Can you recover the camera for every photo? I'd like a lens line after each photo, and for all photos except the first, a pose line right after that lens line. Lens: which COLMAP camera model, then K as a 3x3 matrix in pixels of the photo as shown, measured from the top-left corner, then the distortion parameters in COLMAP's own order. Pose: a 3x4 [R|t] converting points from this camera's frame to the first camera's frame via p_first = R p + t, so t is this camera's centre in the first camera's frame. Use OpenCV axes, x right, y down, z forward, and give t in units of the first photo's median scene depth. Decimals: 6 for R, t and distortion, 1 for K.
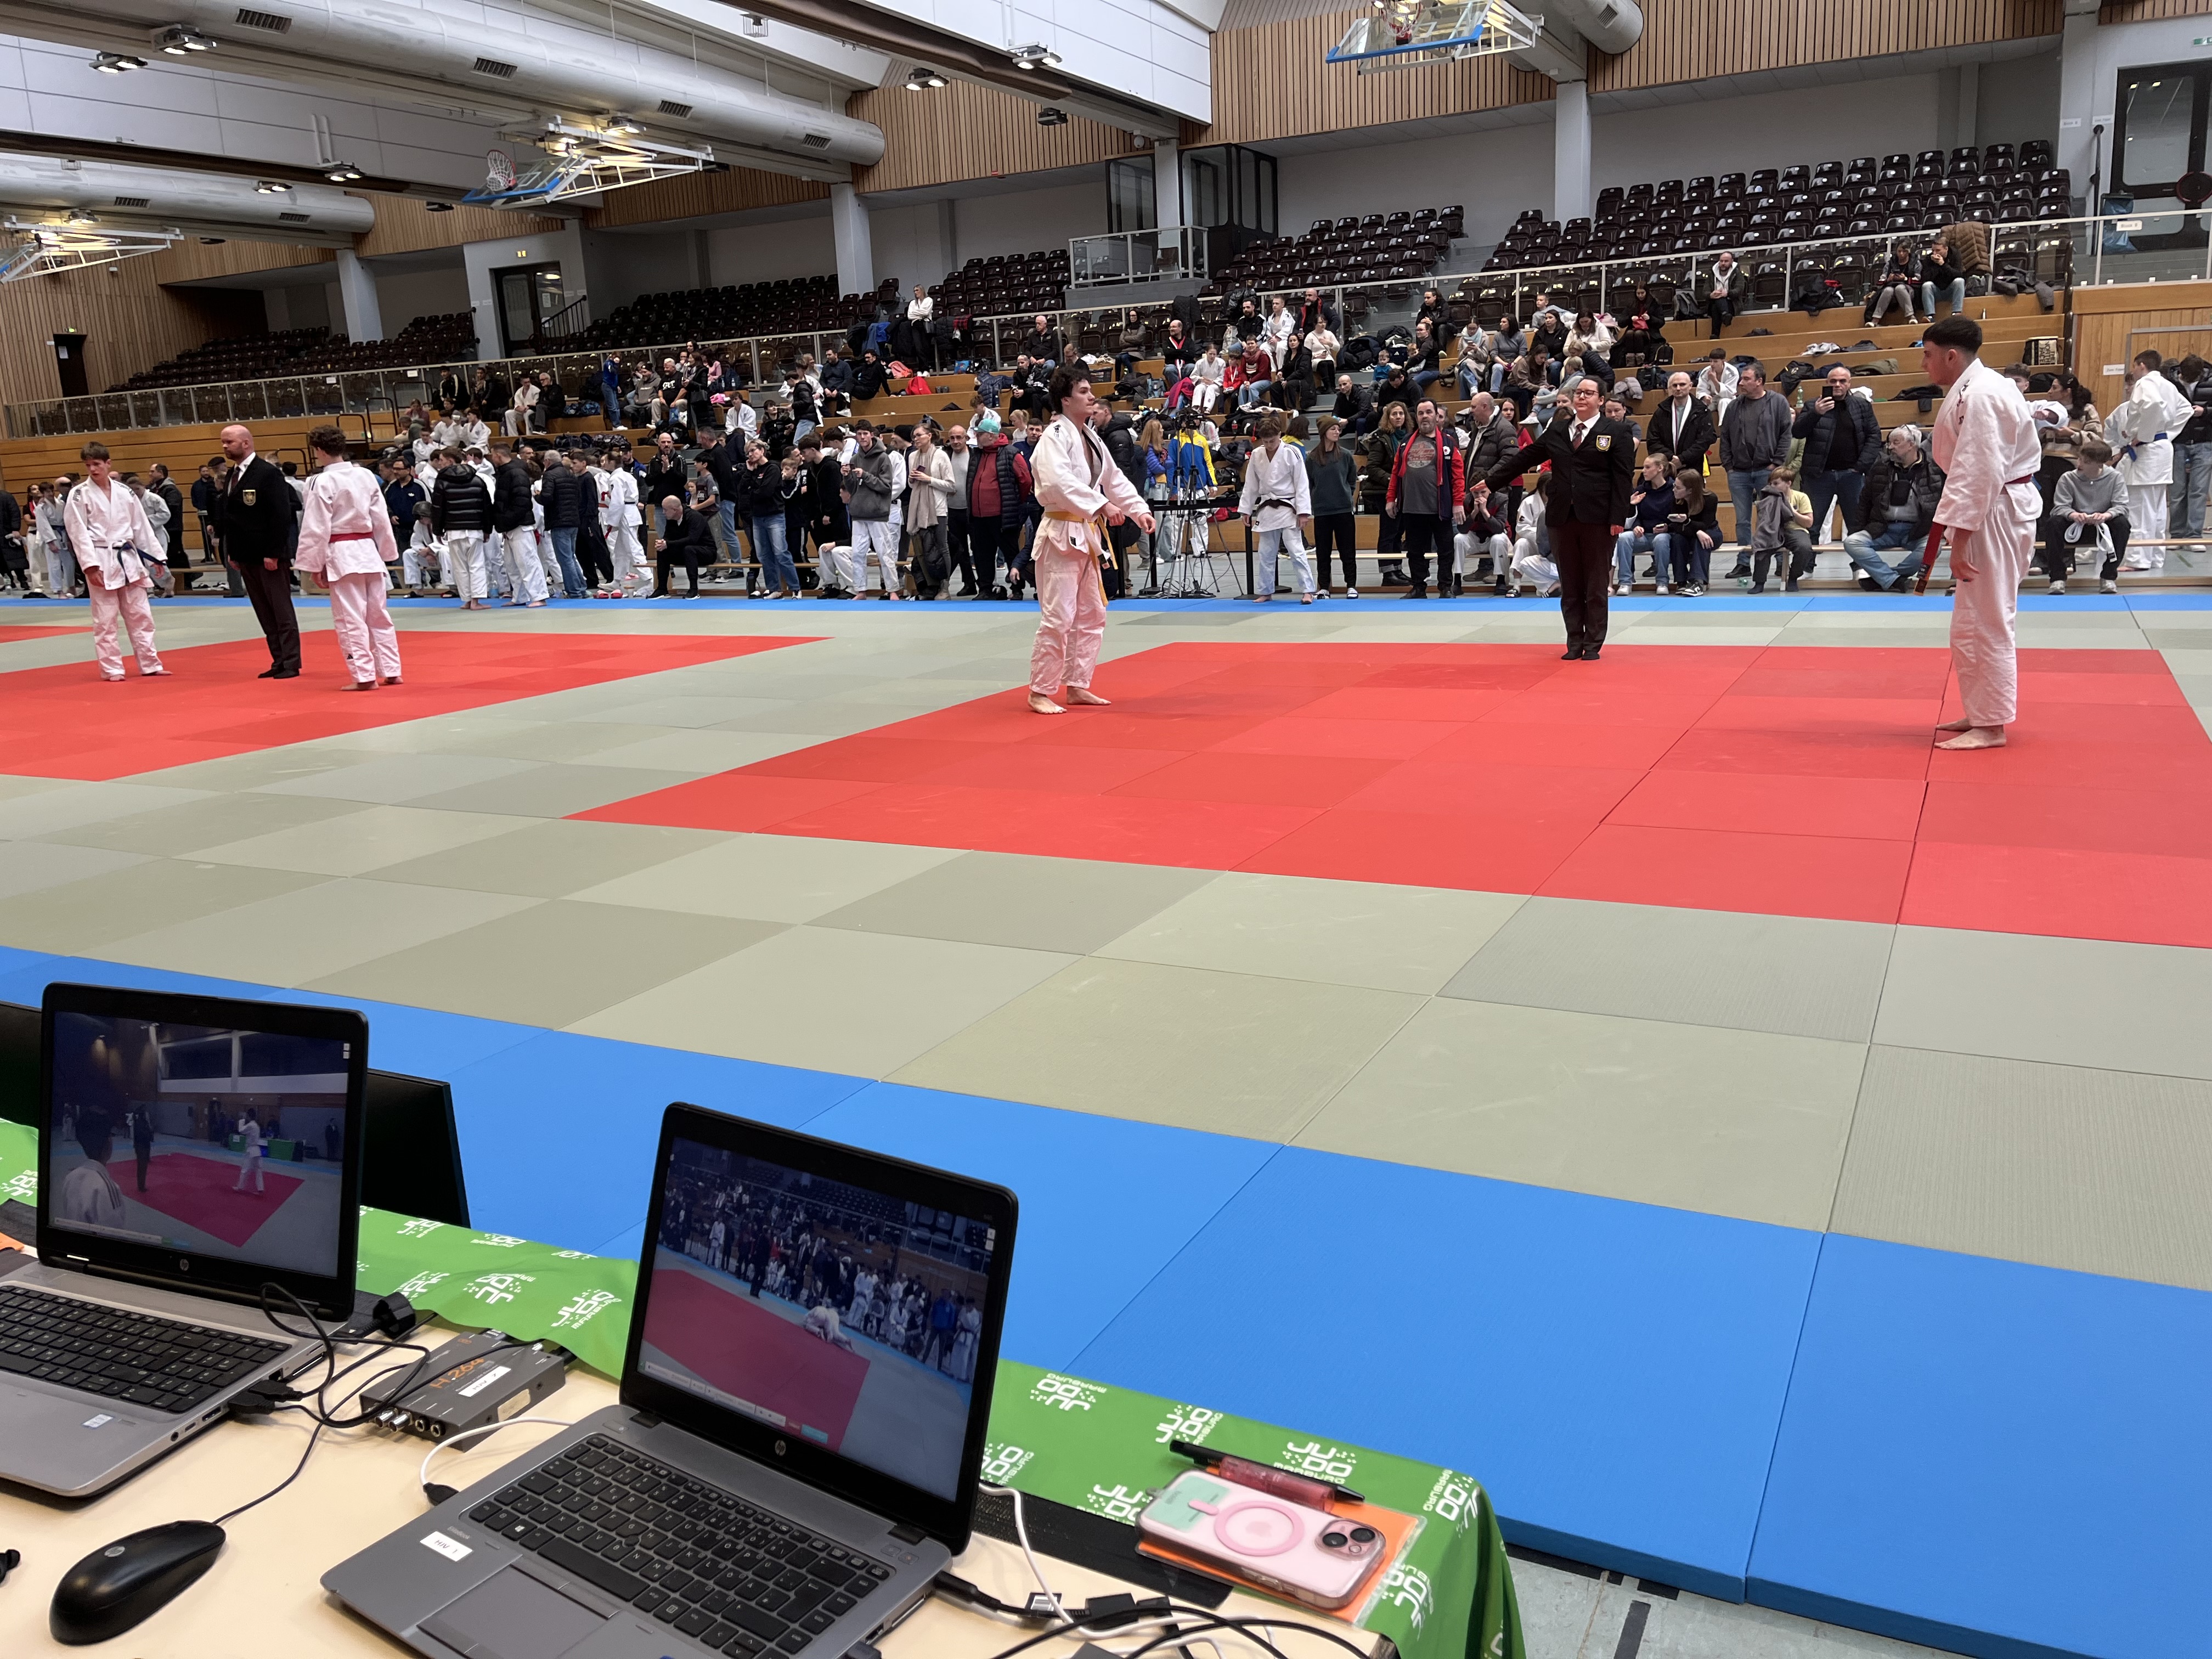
lens RADIAL K [[1661.0, 0, 1111.9], [0, 1661.0, 818.4], [0, 0, 1]] dist [0.041171, -0.052584]
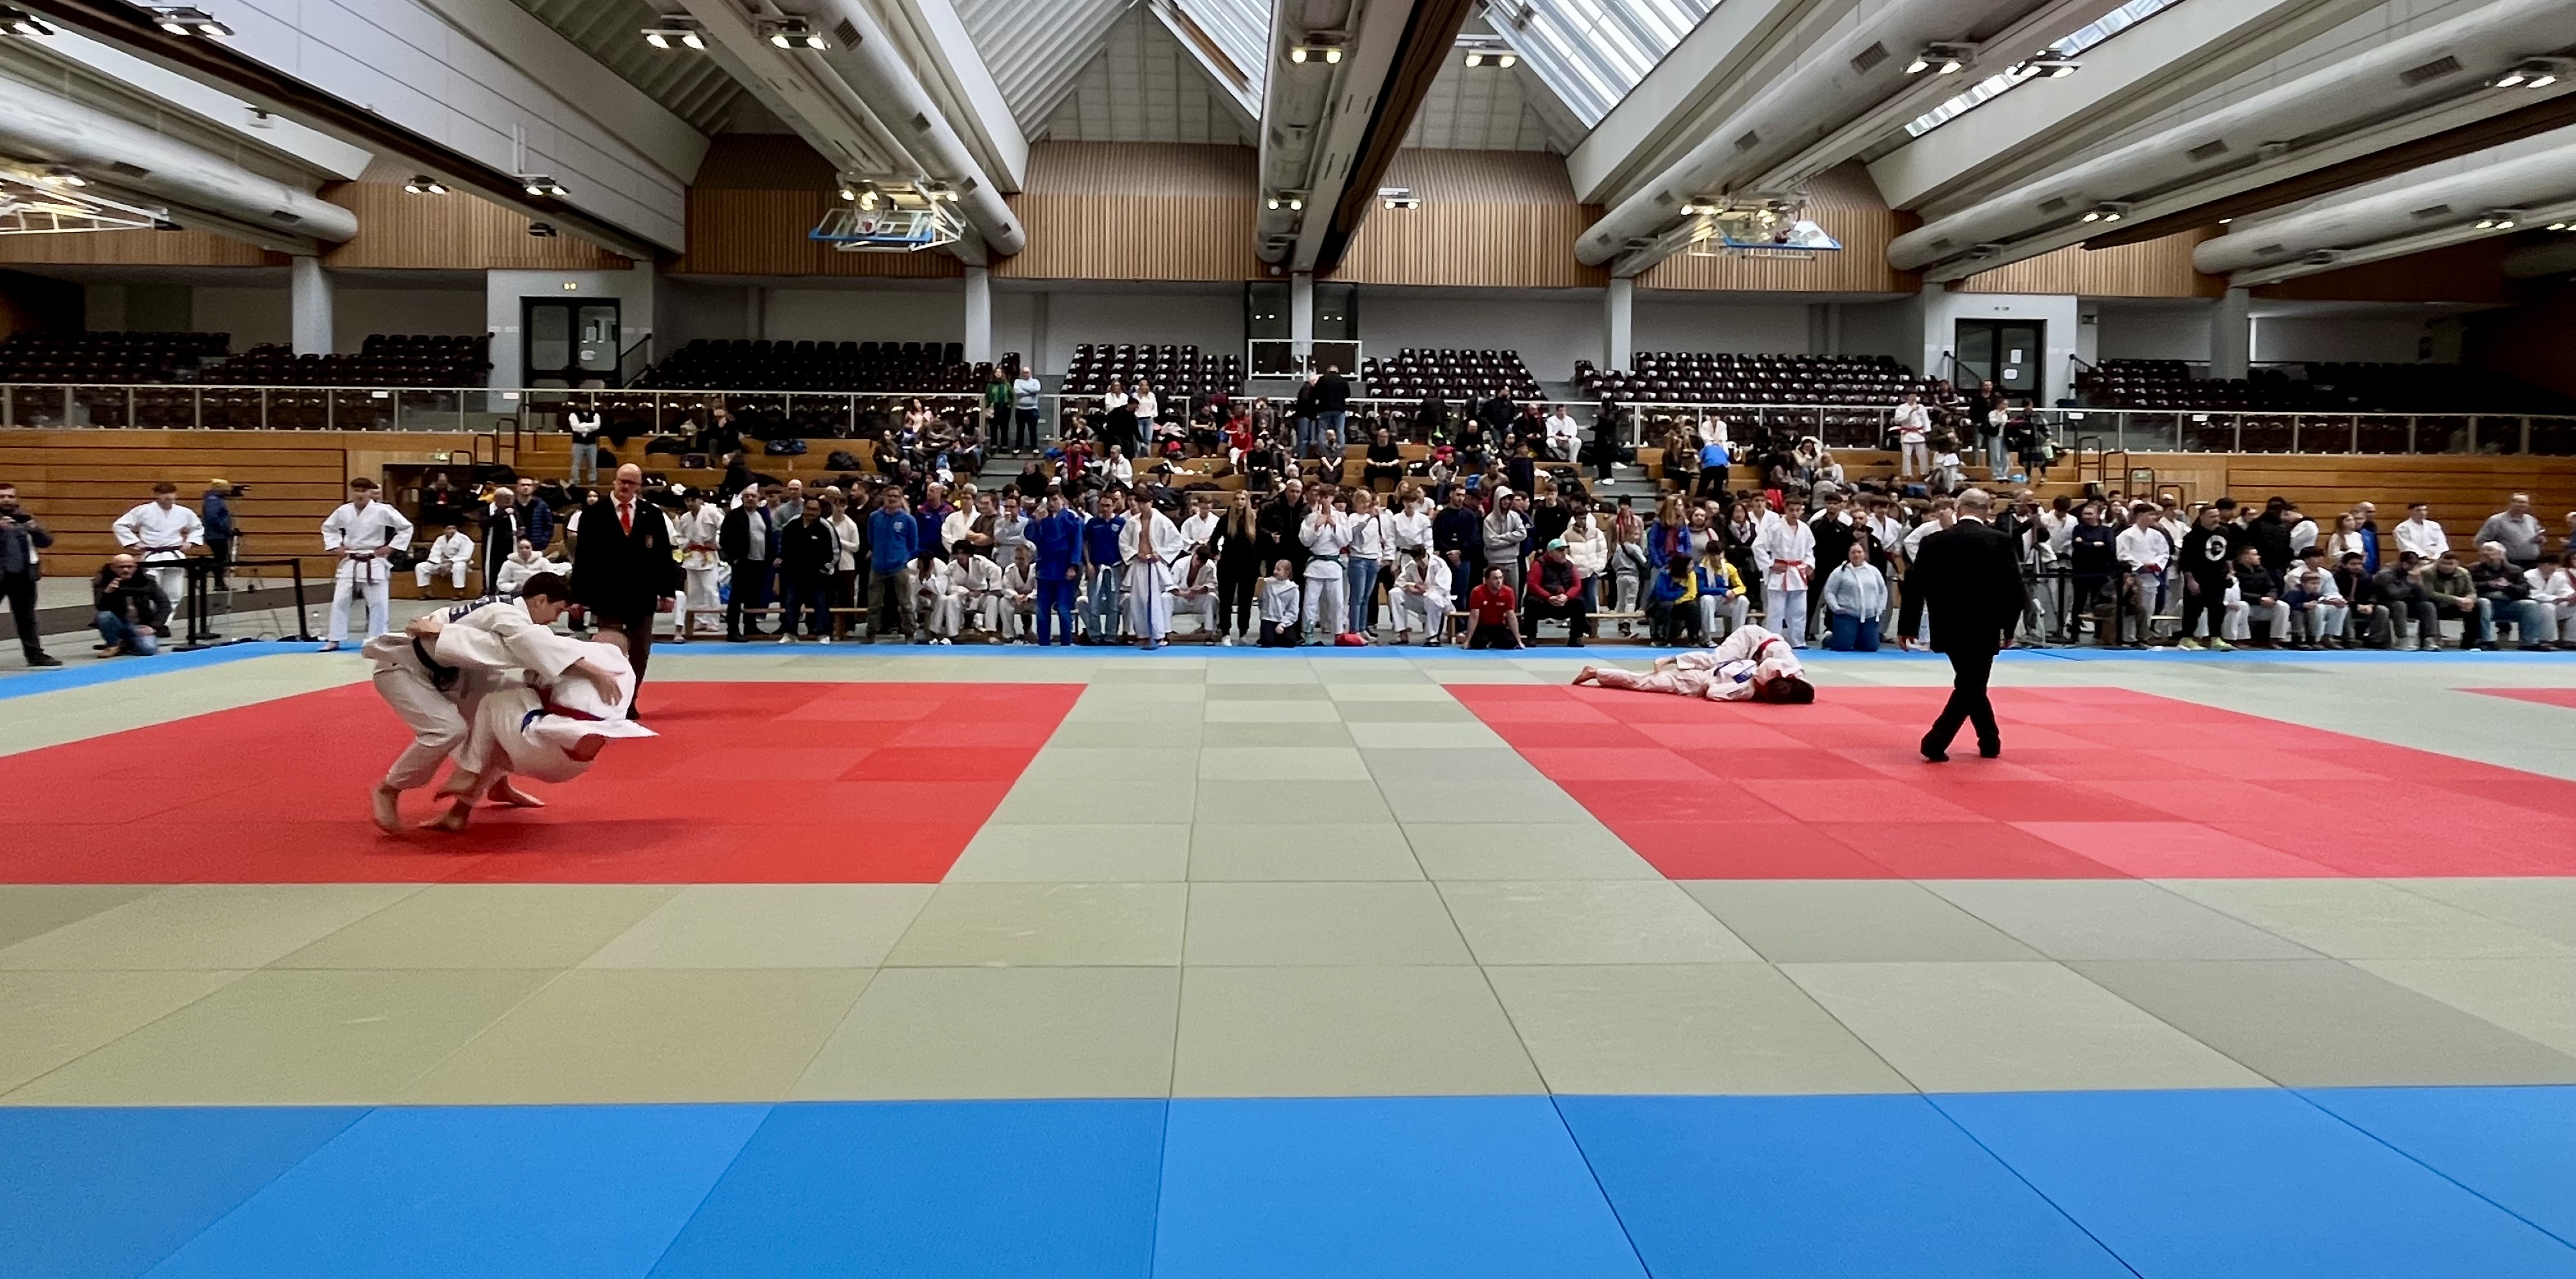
lens RADIAL K [[1271.9, 0, 1264.4], [0, 1271.9, 586.6], [0, 0, 1]] dist [-0.006272, -0.003639]
pose [[0.870783, 0.023581, 0.491102, -0.356268], [0.059296, 0.986522, -0.152510, -0.027519], [-0.488080, 0.161923, 0.857647, 0.192639]]
